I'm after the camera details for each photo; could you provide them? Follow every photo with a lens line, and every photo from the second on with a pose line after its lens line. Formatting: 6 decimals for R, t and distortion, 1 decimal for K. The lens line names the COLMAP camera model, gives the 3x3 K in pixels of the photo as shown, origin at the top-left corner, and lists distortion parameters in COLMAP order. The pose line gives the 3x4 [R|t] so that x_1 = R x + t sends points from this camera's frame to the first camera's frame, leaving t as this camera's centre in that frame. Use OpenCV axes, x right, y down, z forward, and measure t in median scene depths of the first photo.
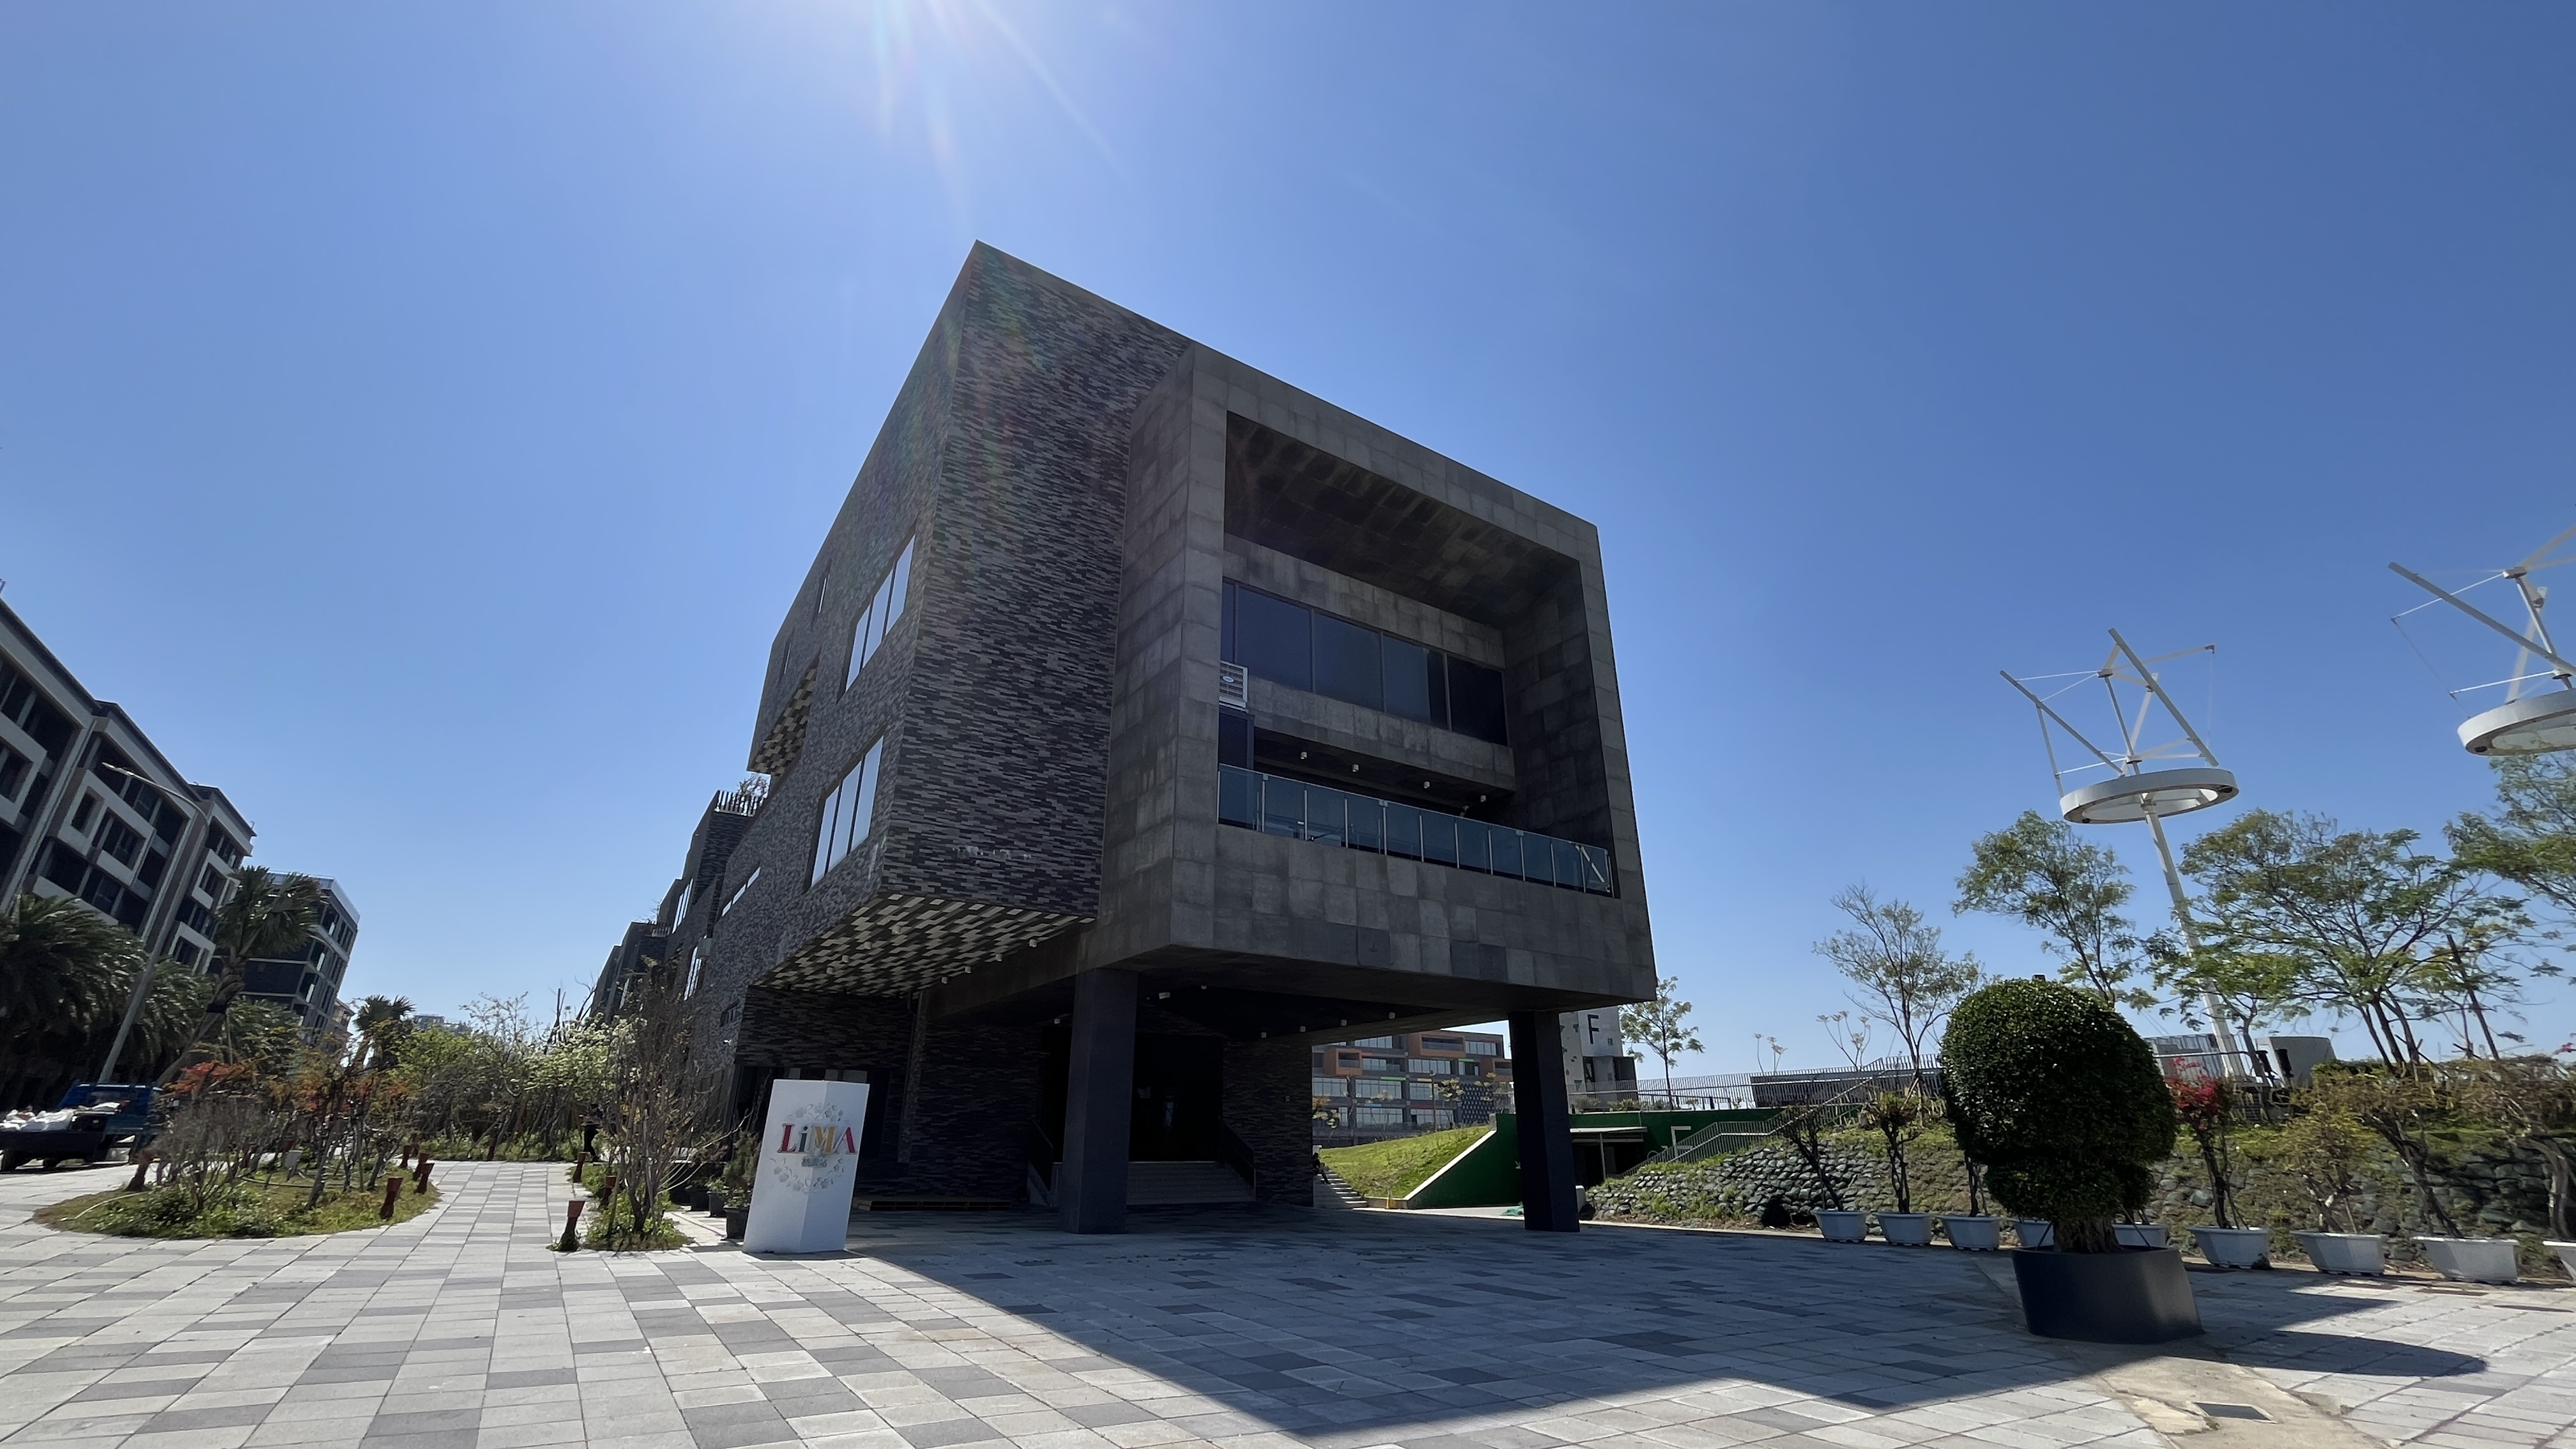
lens RADIAL K [[1045.1, 0, 1290.4], [0, 1045.1, 727.0], [0, 0, 1]] dist [-0.000442, -0.000543]
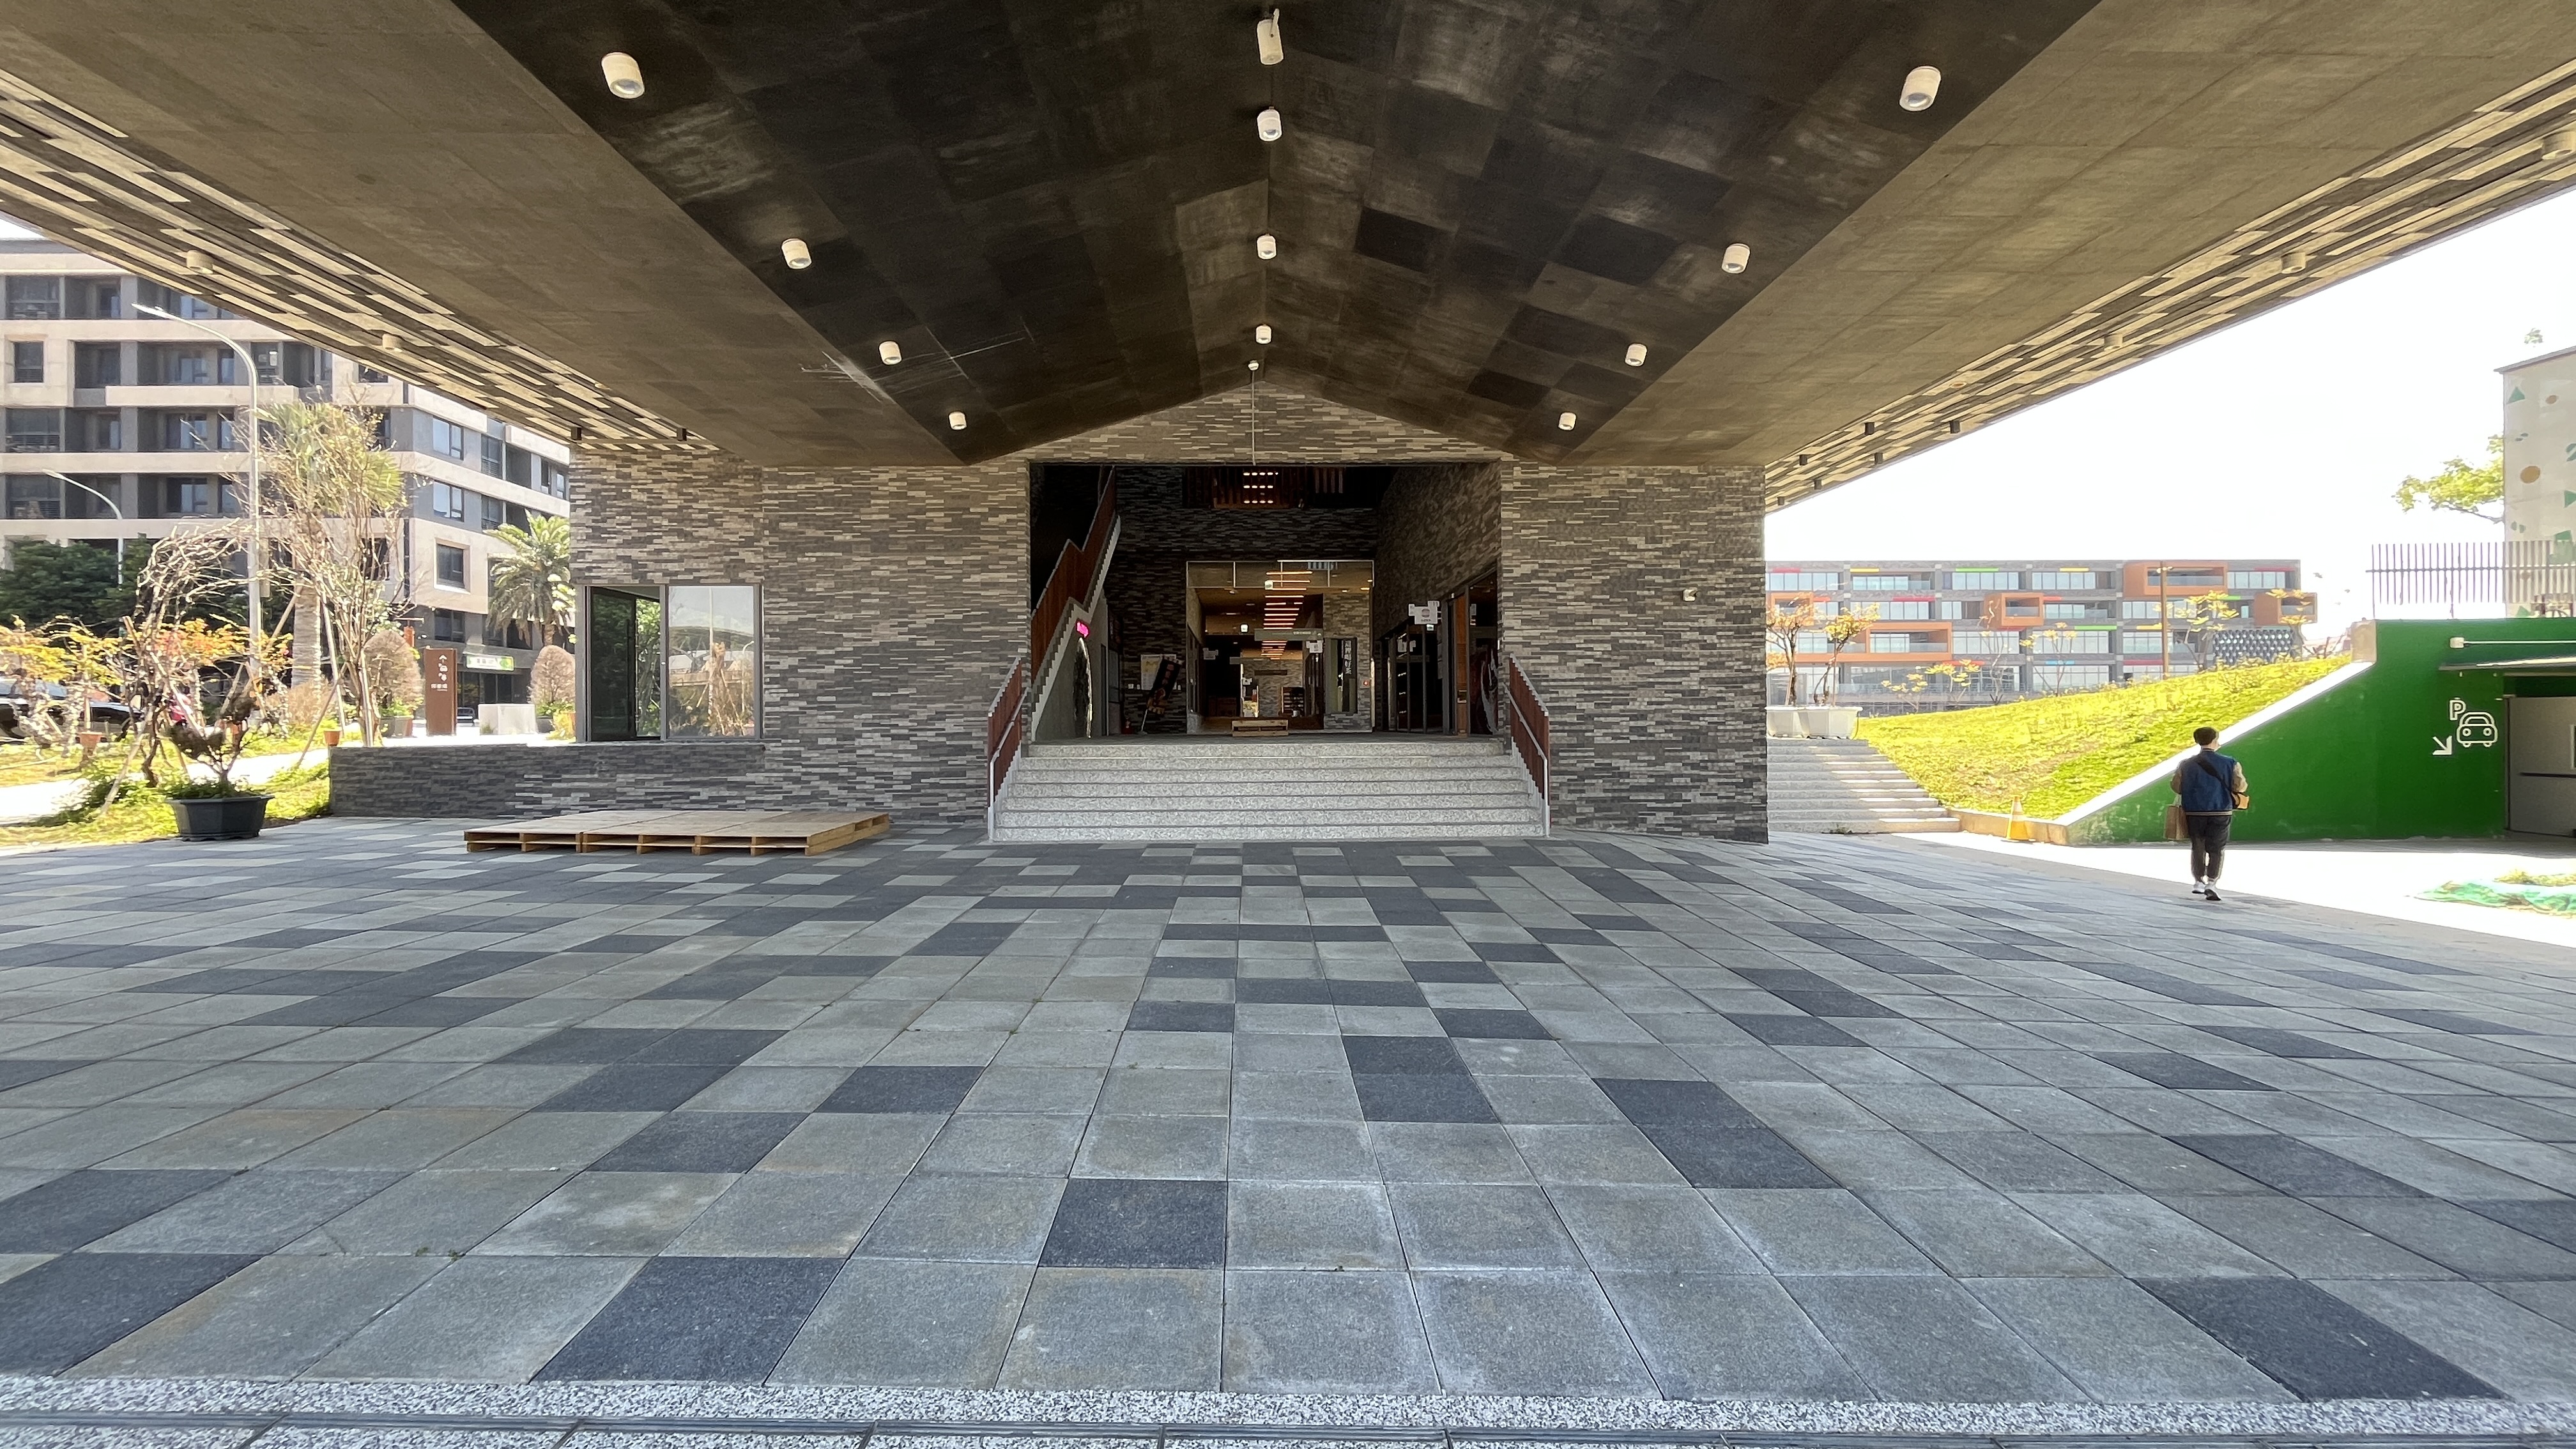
lens RADIAL K [[1045.1, 0, 1282.3], [0, 1045.1, 722.7], [0, 0, 1]] dist [-0.000442, -0.000543]
pose [[0.840384, -0.006621, -0.541951, 0.116592], [0.210465, 0.925443, 0.315055, 0.342273], [0.499458, -0.378829, 0.779121, 0.837650]]
